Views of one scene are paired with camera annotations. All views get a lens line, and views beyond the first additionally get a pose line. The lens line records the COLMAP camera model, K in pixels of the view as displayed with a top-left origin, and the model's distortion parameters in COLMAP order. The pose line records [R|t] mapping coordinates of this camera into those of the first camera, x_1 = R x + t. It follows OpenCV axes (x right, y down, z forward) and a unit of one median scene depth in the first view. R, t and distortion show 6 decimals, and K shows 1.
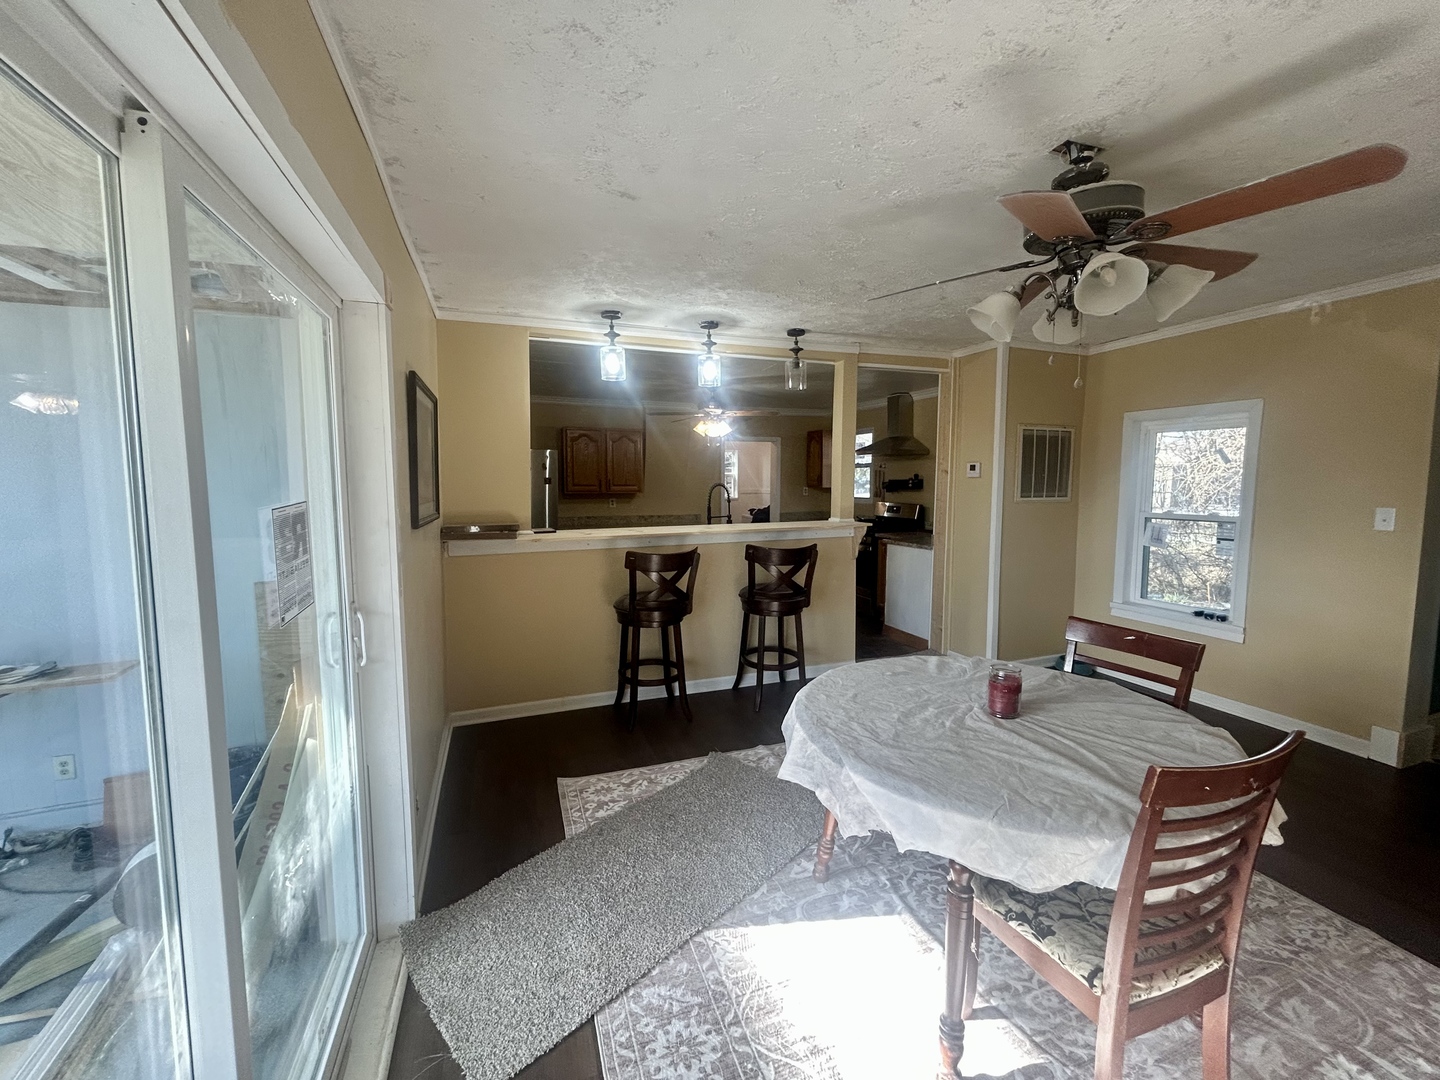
lens RADIAL K [[572.4, 0, 714.3], [0, 572.4, 535.3], [0, 0, 1]] dist [0.000663, 0.000212]
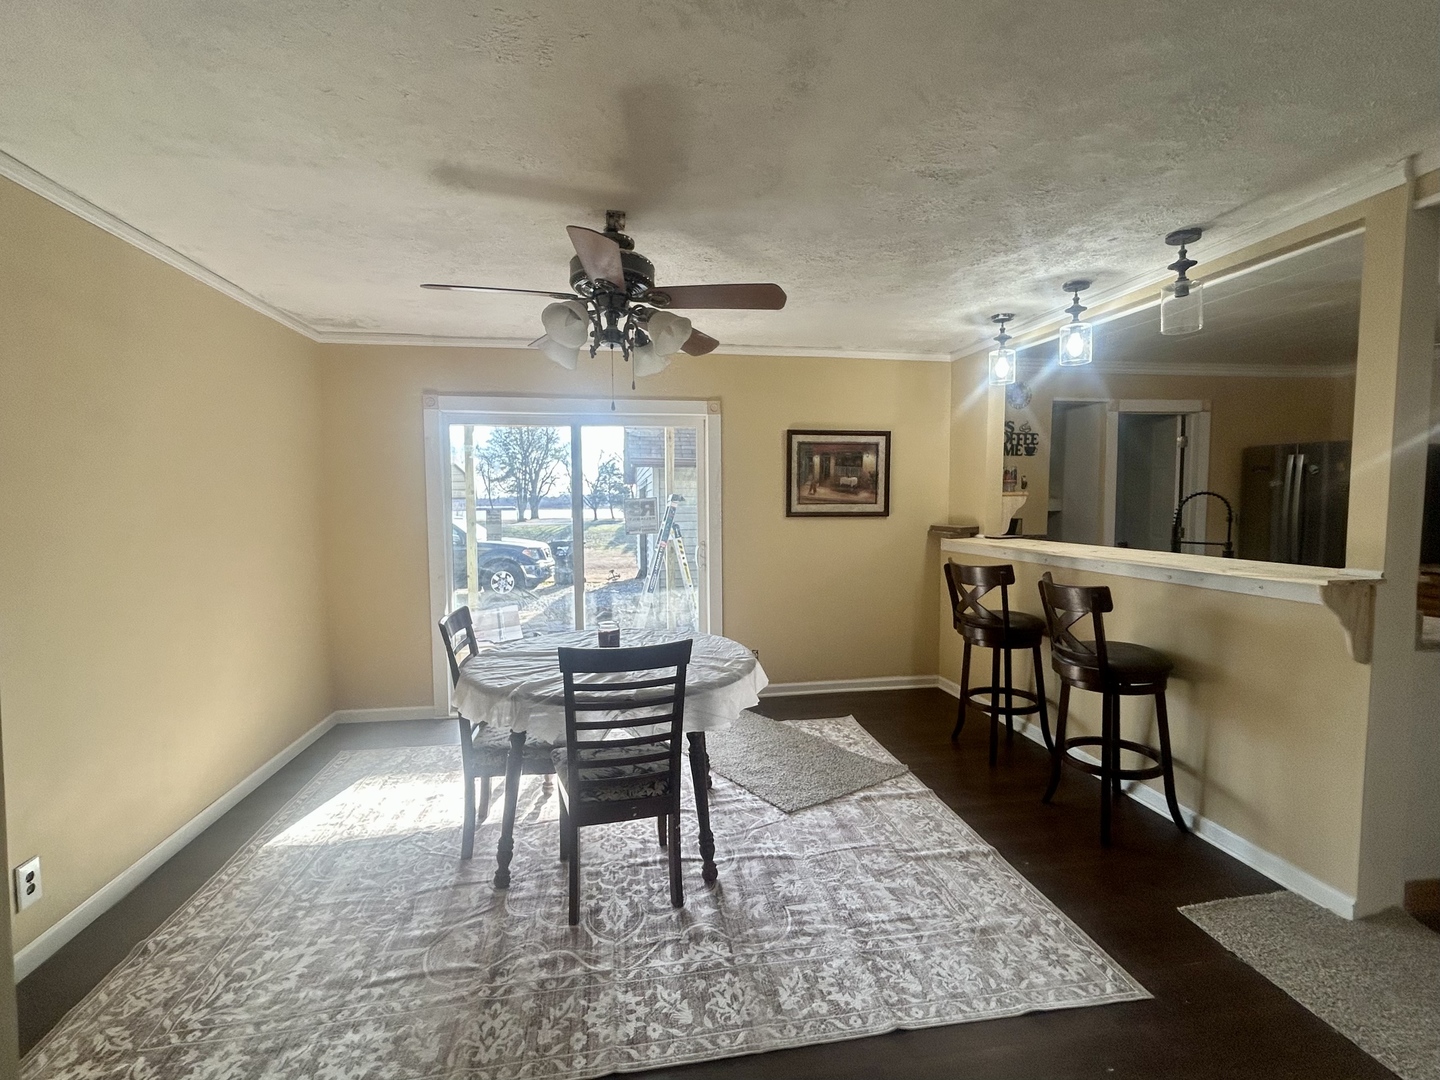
lens RADIAL K [[583.9, 0, 722.2], [0, 583.9, 531.2], [0, 0, 1]] dist [0.001061, 0.000655]
pose [[-0.114332, 0.072737, -0.990776, 0.976996], [-0.068489, 0.994366, 0.080904, -0.081328], [0.991079, 0.077108, -0.108706, 0.737796]]
